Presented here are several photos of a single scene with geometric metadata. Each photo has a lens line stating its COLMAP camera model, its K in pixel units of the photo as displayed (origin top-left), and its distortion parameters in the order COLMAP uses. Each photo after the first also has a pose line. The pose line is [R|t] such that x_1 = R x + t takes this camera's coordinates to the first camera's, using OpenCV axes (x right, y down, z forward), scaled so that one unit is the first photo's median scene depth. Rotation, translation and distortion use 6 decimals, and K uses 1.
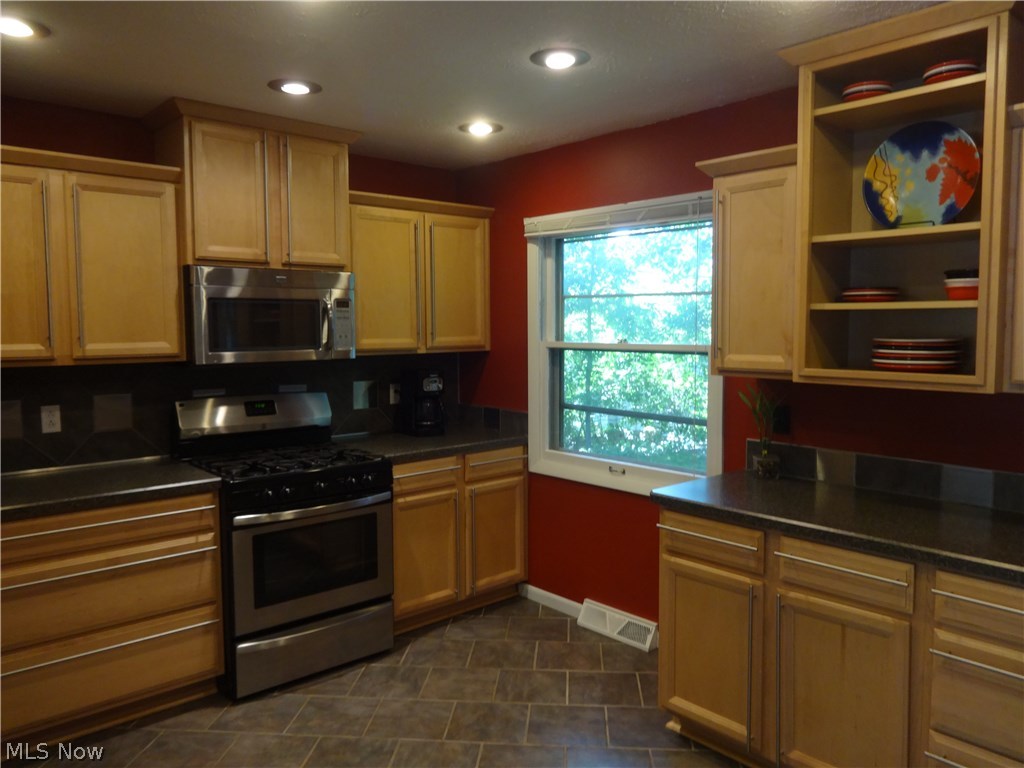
lens RADIAL K [[761.6, 0, 514.1], [0, 761.6, 379.6], [0, 0, 1]] dist [-0.006714, -0.001086]
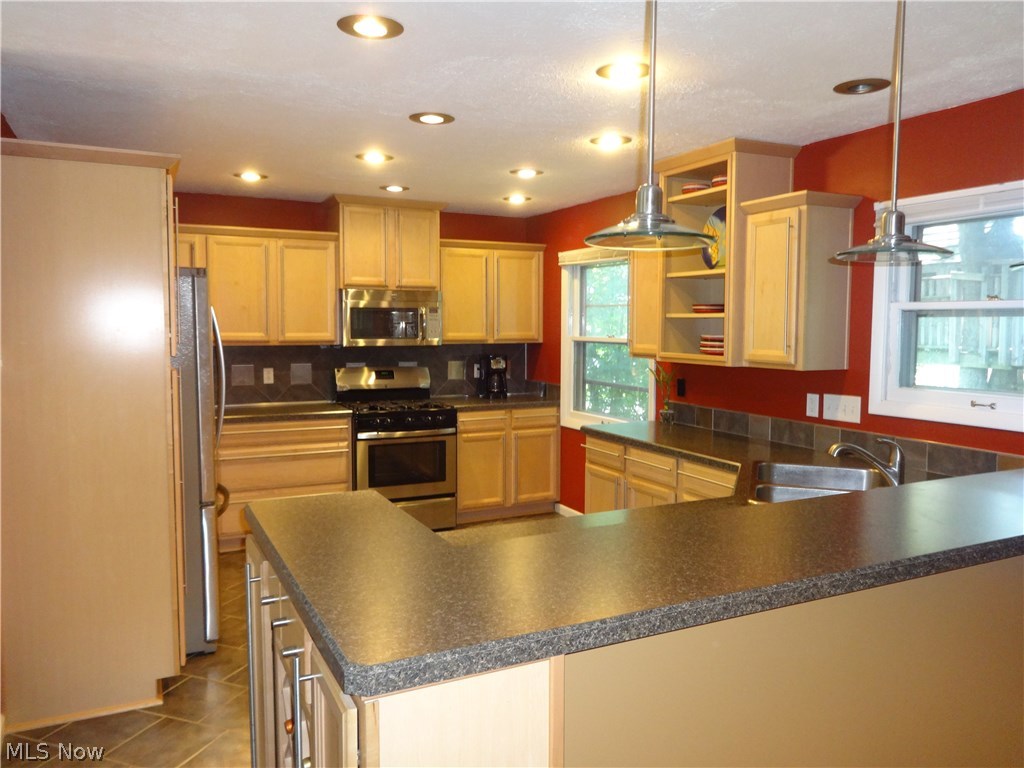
lens RADIAL K [[761.6, 0, 514.1], [0, 761.6, 379.6], [0, 0, 1]] dist [-0.006714, -0.001086]
pose [[0.963825, 0.027524, -0.265109, 0.359006], [-0.027078, 0.999619, 0.005337, 0.031266], [0.265155, 0.002035, 0.964204, -0.486335]]
